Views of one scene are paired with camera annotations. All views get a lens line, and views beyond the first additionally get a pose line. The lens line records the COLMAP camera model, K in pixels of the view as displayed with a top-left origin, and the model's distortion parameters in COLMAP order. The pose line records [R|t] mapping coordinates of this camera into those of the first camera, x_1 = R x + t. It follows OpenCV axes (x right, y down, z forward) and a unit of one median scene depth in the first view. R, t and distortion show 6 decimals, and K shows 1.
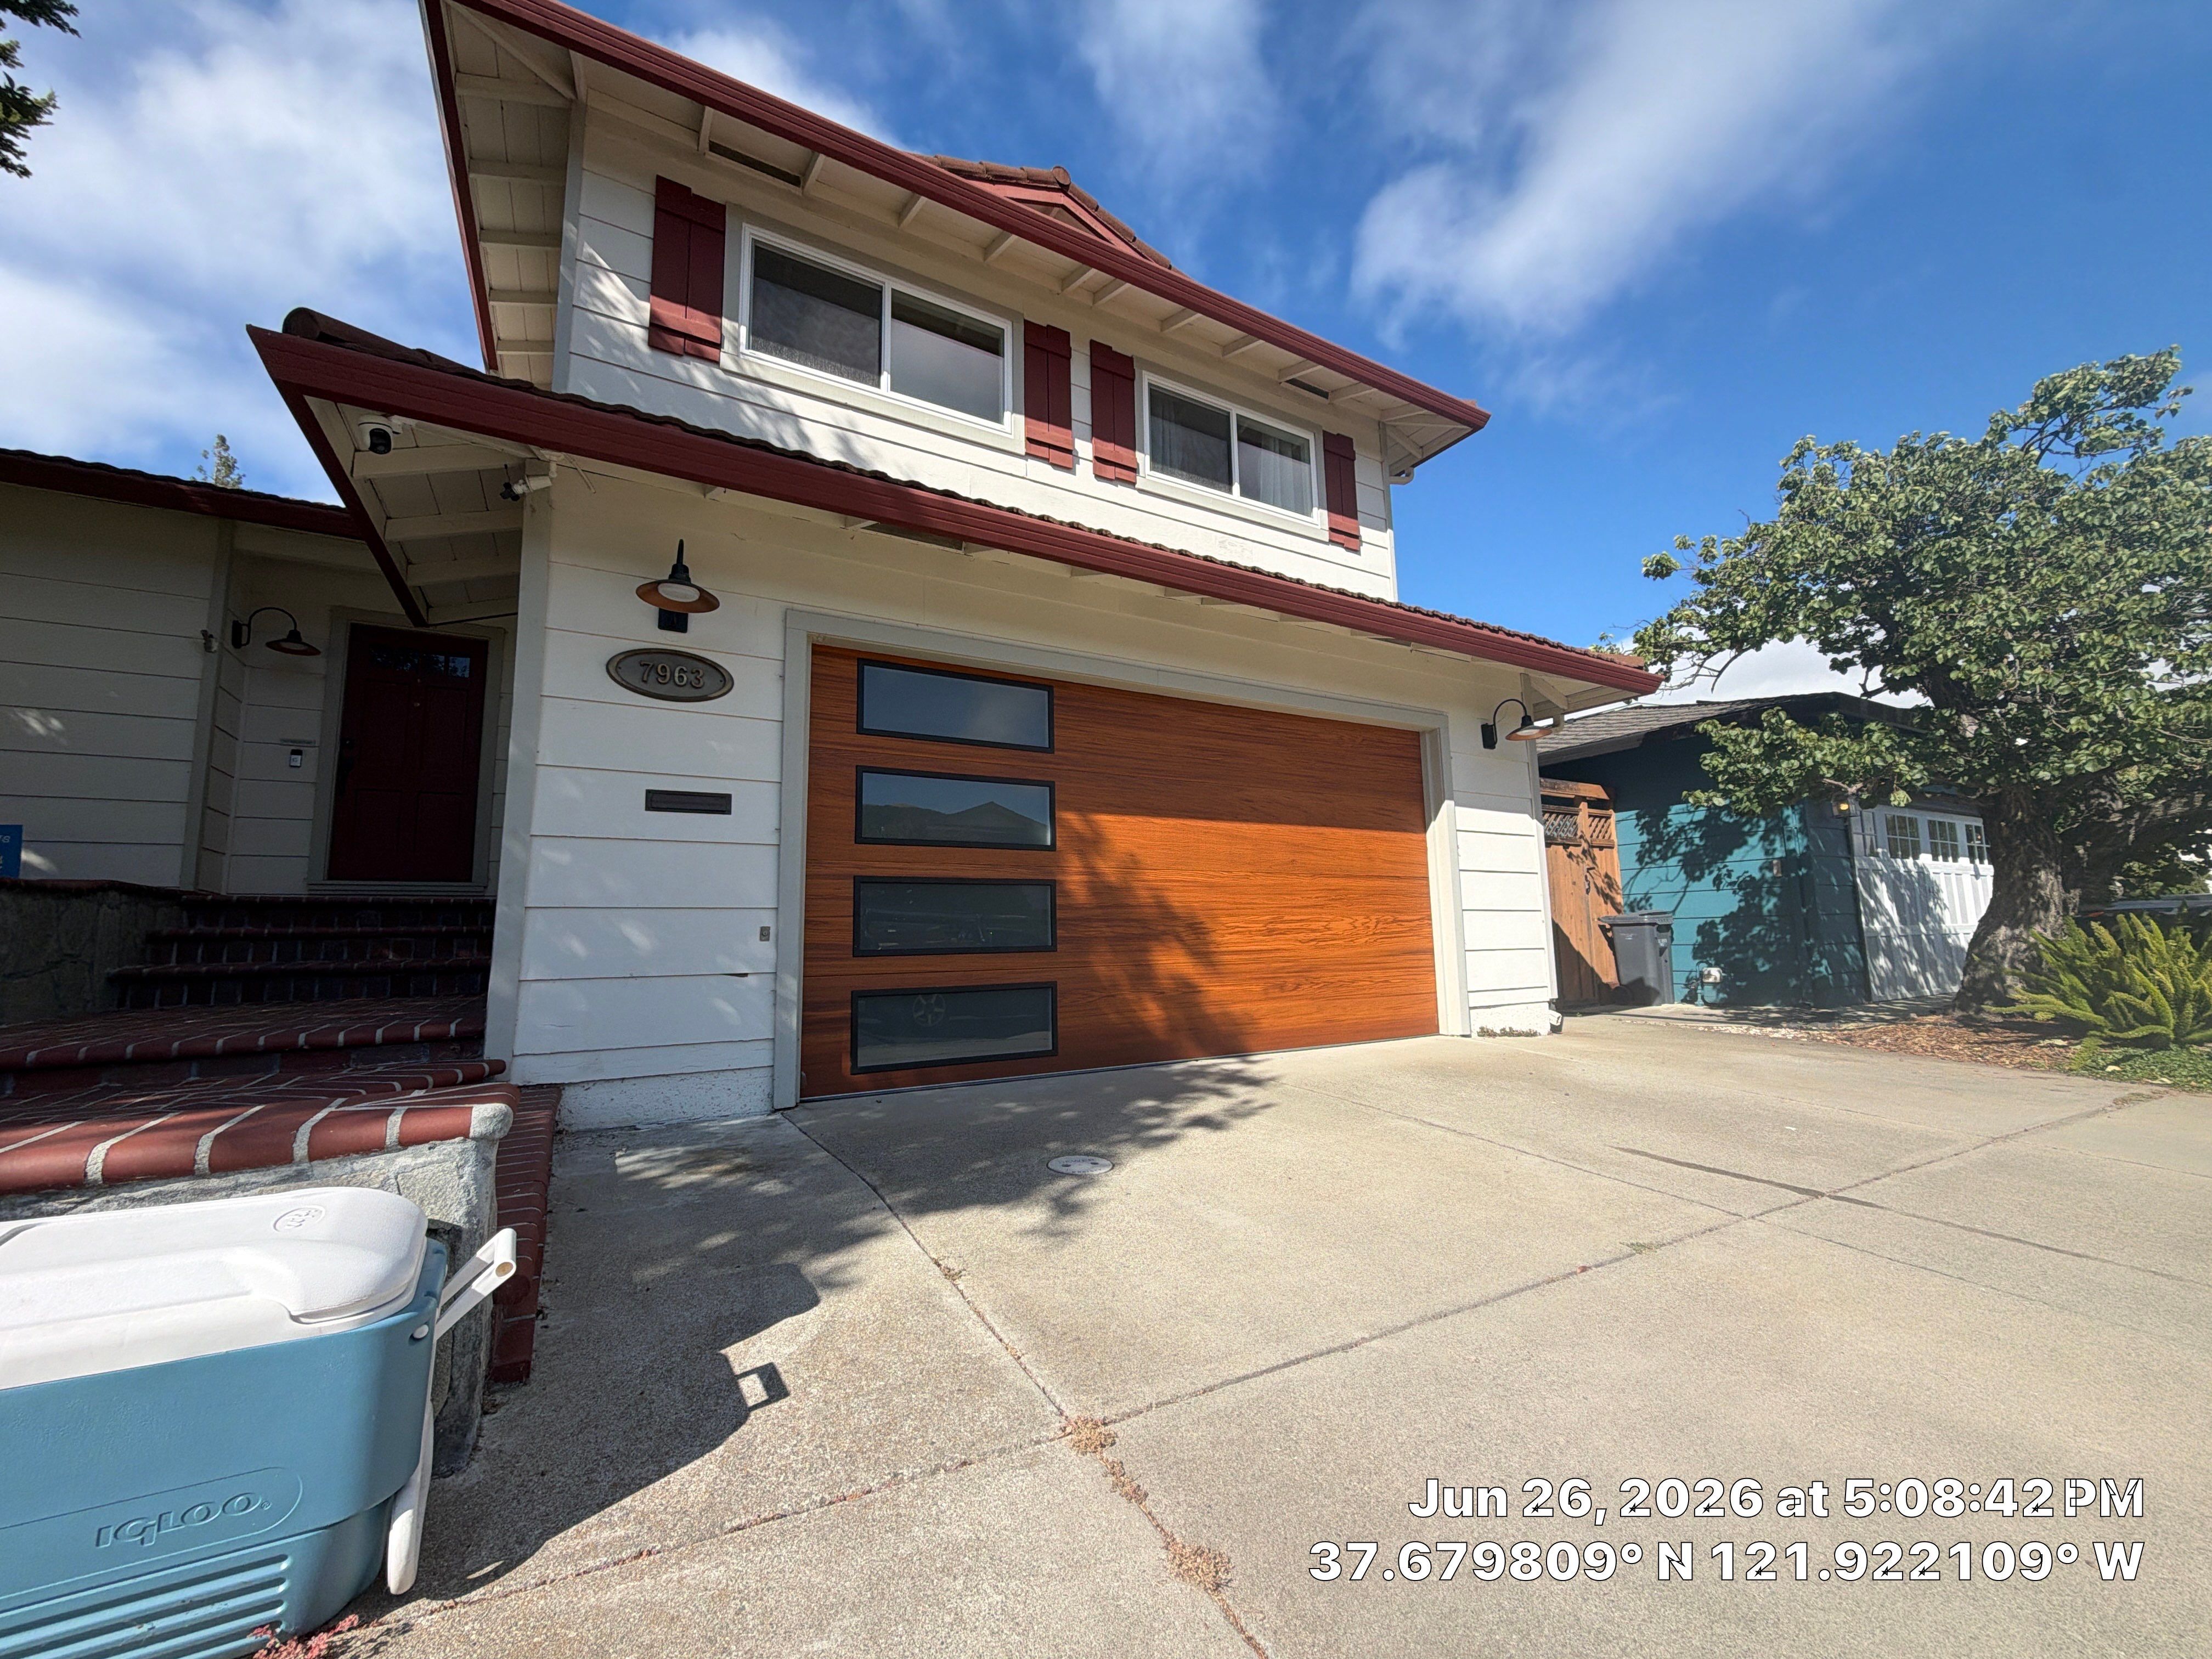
lens RADIAL K [[876.6, 0, 1106.0], [0, 876.6, 829.5], [0, 0, 1]] dist [-0.001318, 0.000342]
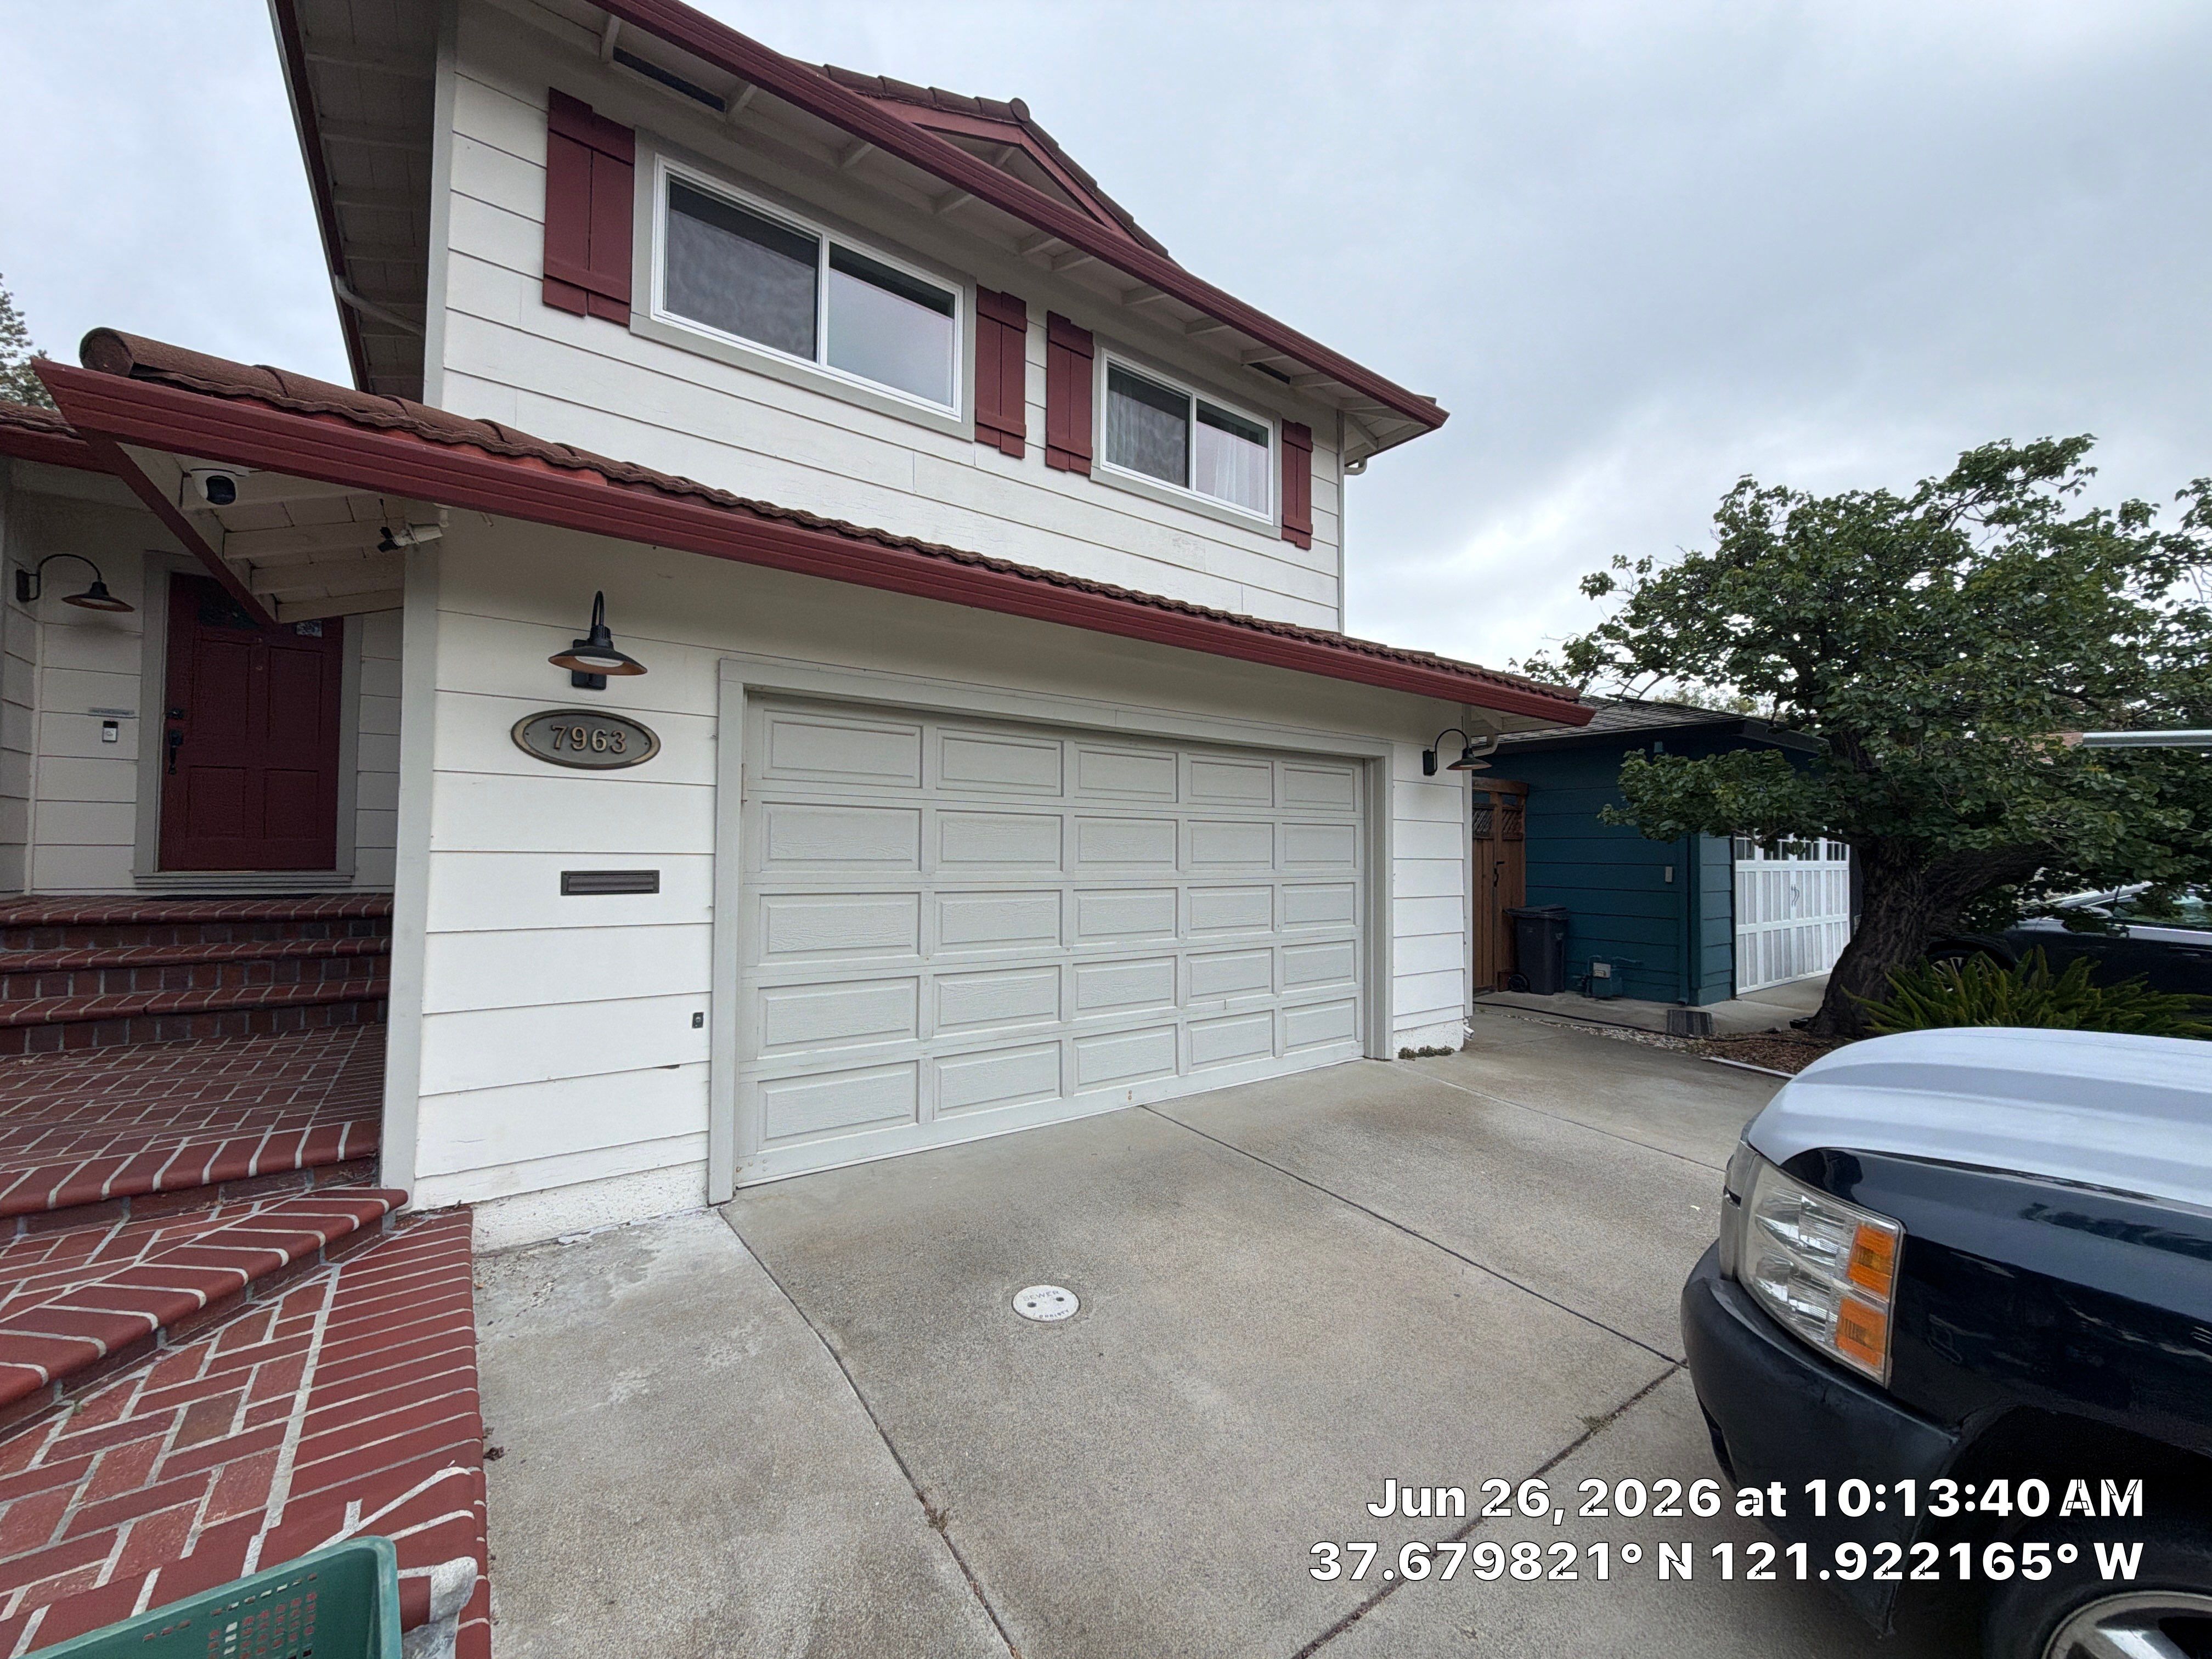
lens RADIAL K [[876.6, 0, 1106.0], [0, 876.6, 829.5], [0, 0, 1]] dist [-0.001318, 0.000342]
pose [[0.993737, 0.031281, 0.107276, -0.046648], [-0.041645, 0.994531, 0.095776, -0.133819], [-0.103694, -0.099643, 0.989605, 0.040725]]
